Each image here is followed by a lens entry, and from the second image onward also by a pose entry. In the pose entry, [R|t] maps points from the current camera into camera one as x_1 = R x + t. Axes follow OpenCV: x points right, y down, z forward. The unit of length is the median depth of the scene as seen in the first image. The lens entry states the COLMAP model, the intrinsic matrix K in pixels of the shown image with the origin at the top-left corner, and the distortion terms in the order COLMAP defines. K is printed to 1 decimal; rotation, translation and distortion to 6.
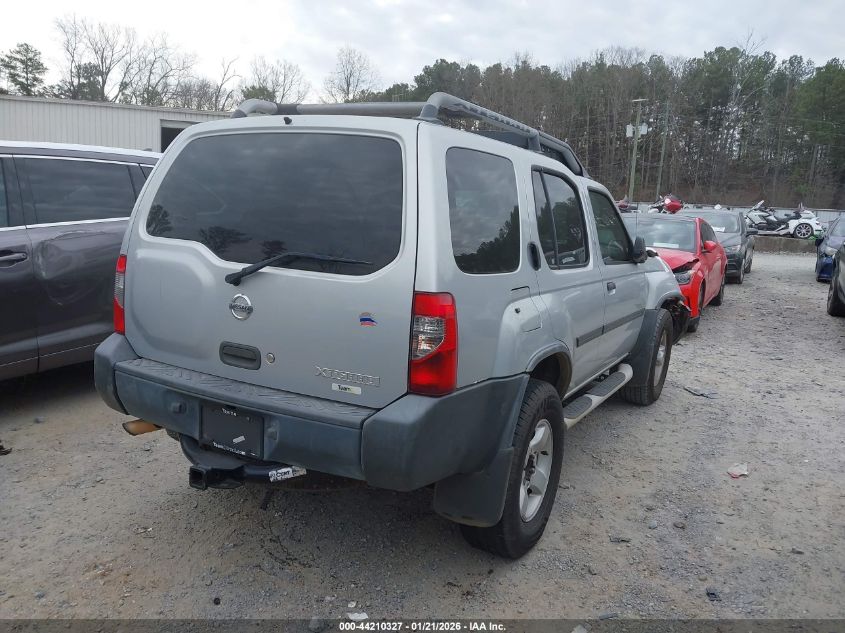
lens RADIAL K [[670.4, 0, 430.2], [0, 670.4, 316.6], [0, 0, 1]] dist [0.025982, 0.000383]
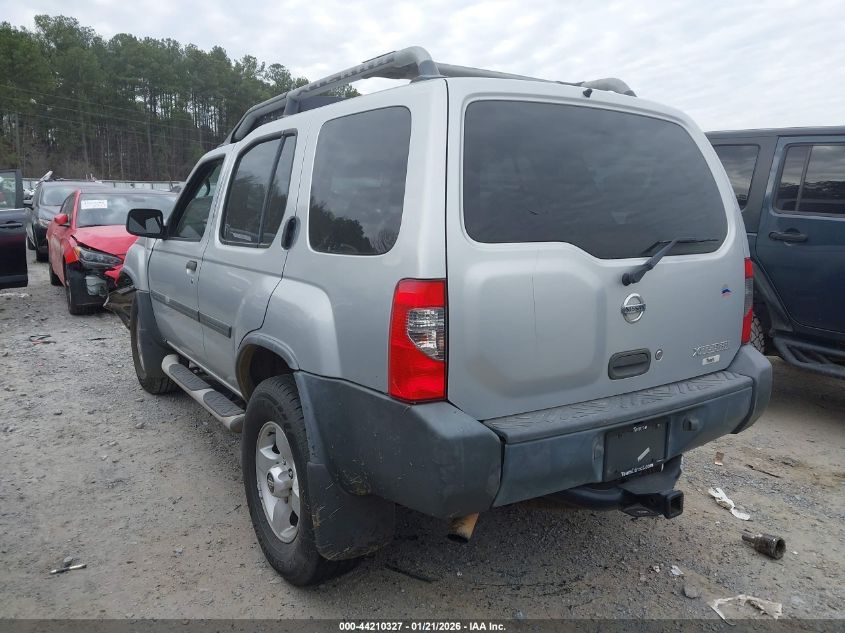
lens RADIAL K [[670.4, 0, 426.4], [0, 670.4, 317.6], [0, 0, 1]] dist [0.025982, 0.000383]
pose [[0.487012, -0.200982, 0.849956, -1.139977], [0.162698, 0.977006, 0.137801, -0.164428], [-0.858108, 0.071175, 0.508513, 0.772624]]
